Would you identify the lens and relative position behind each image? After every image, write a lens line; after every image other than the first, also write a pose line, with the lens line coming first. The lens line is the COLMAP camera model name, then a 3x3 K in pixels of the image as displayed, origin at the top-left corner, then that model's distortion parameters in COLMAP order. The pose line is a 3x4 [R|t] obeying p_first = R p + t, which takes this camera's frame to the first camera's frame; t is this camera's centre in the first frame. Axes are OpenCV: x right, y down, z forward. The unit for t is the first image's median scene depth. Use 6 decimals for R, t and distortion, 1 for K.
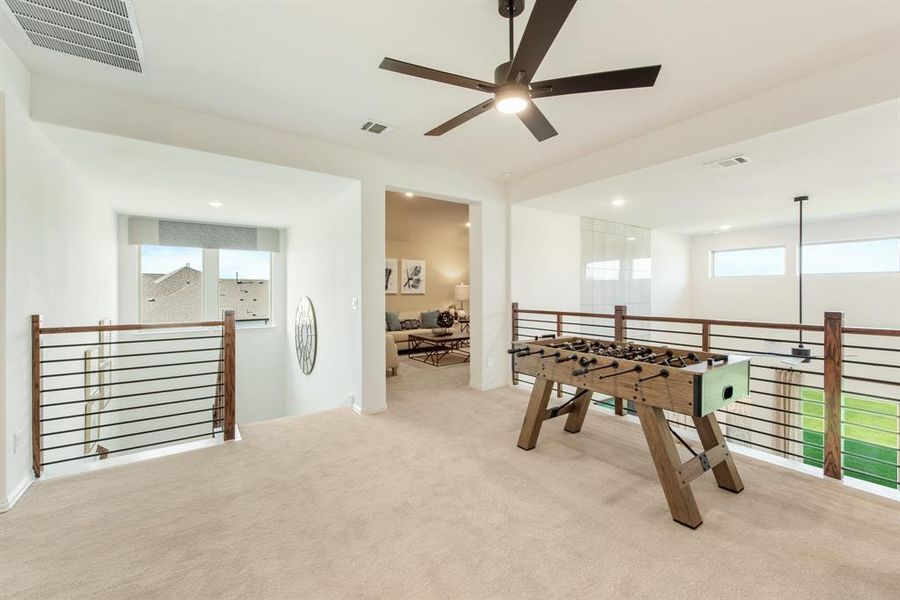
lens RADIAL K [[348.3, 0, 444.7], [0, 348.3, 294.8], [0, 0, 1]] dist [-0.002345, -0.000255]
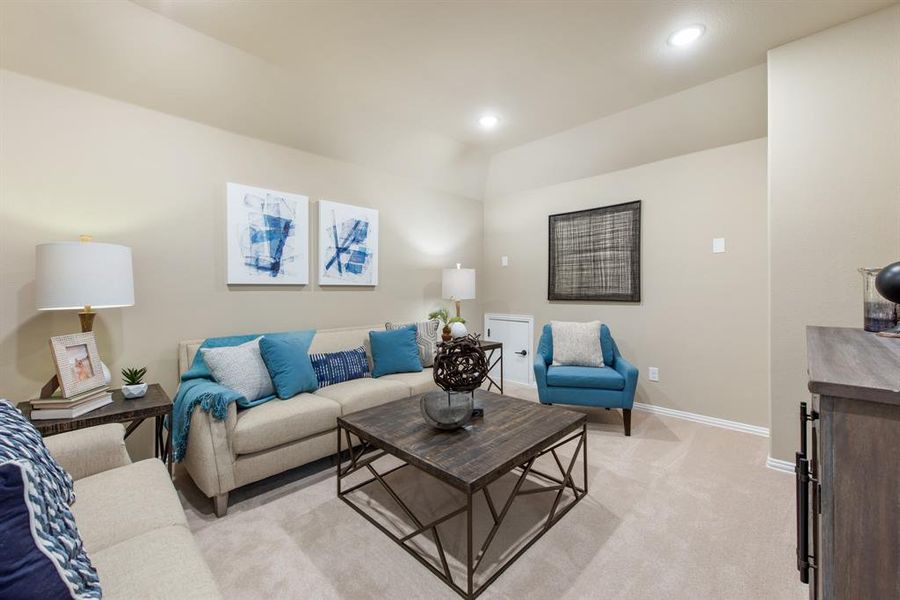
lens RADIAL K [[362.4, 0, 452.1], [0, 362.4, 291.7], [0, 0, 1]] dist [0.010686, -0.001267]
pose [[0.981095, -0.003304, 0.193500, -0.072140], [0.003819, 0.999990, -0.002287, 0.006994], [-0.193491, 0.002982, 0.981098, 0.730762]]
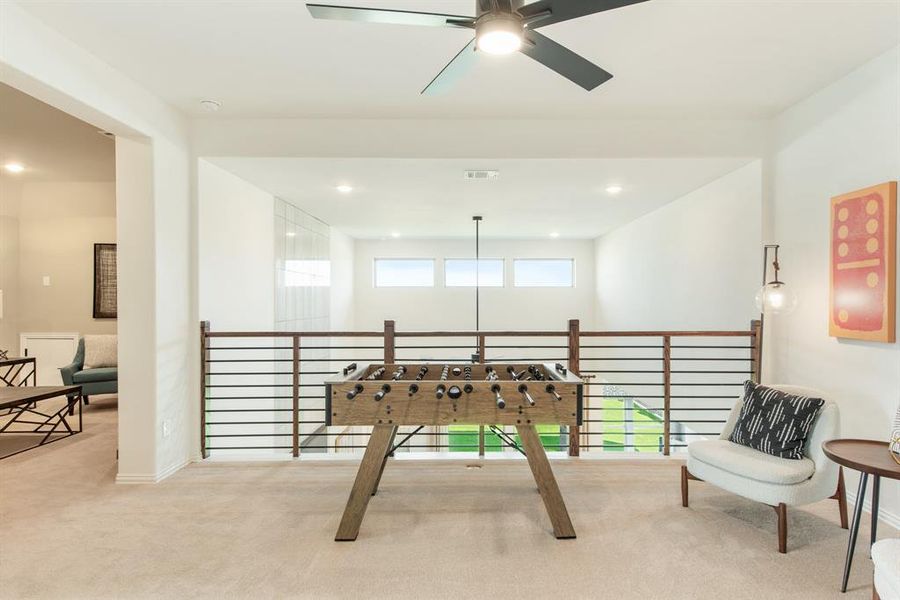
lens RADIAL K [[475.7, 0, 451.4], [0, 475.7, 305.1], [0, 0, 1]] dist [0.020793, -0.001712]
pose [[0.578627, -0.006466, 0.815566, -0.162130], [0.007348, 0.999969, 0.002715, -0.003369], [-0.815559, 0.004422, 0.578657, 0.123216]]
